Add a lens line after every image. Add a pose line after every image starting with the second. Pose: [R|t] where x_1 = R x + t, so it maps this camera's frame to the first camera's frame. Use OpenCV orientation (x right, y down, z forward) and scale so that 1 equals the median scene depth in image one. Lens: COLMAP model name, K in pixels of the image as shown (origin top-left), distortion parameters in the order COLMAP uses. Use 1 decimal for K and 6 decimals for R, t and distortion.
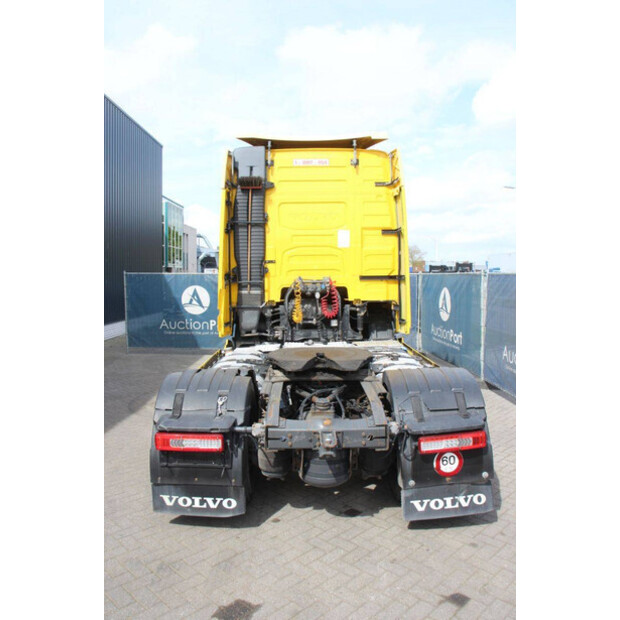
lens RADIAL K [[512.3, 0, 308.8], [0, 512.3, 315.7], [0, 0, 1]] dist [-0.170552, 0.143055]
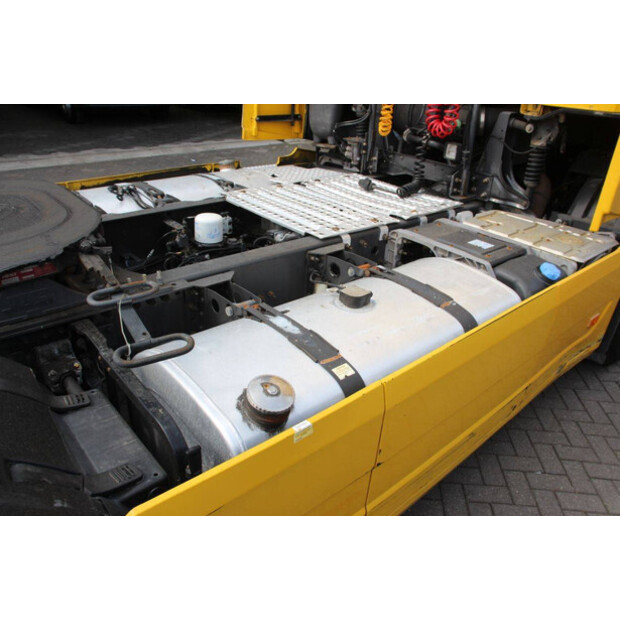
lens RADIAL K [[512.3, 0, 310.8], [0, 512.3, 310.1], [0, 0, 1]] dist [-0.170552, 0.143055]
pose [[0.650687, 0.383489, -0.655394, 0.282652], [-0.118261, 0.903751, 0.411398, -0.021524], [0.750080, -0.190183, 0.633412, 0.644890]]
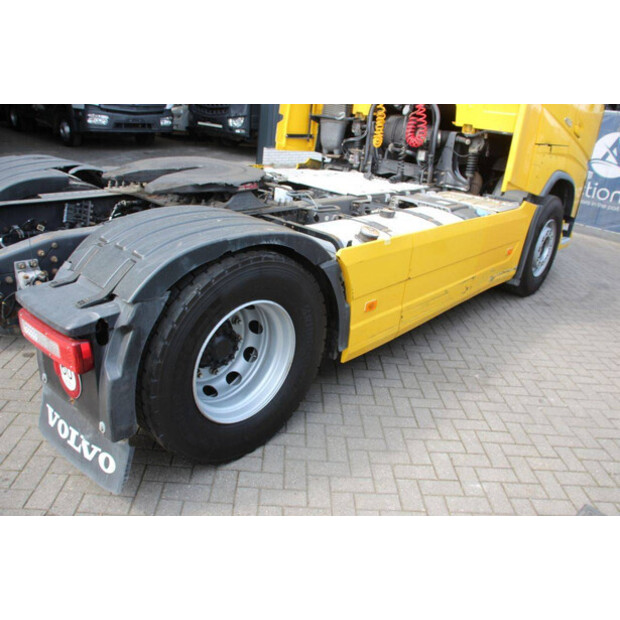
lens RADIAL K [[512.3, 0, 310.3], [0, 512.3, 306.8], [0, 0, 1]] dist [-0.170552, 0.143055]
pose [[0.721851, 0.328317, -0.609212, 0.401564], [-0.145924, 0.932720, 0.329757, 0.003724], [0.676488, -0.149137, 0.721194, 0.411714]]
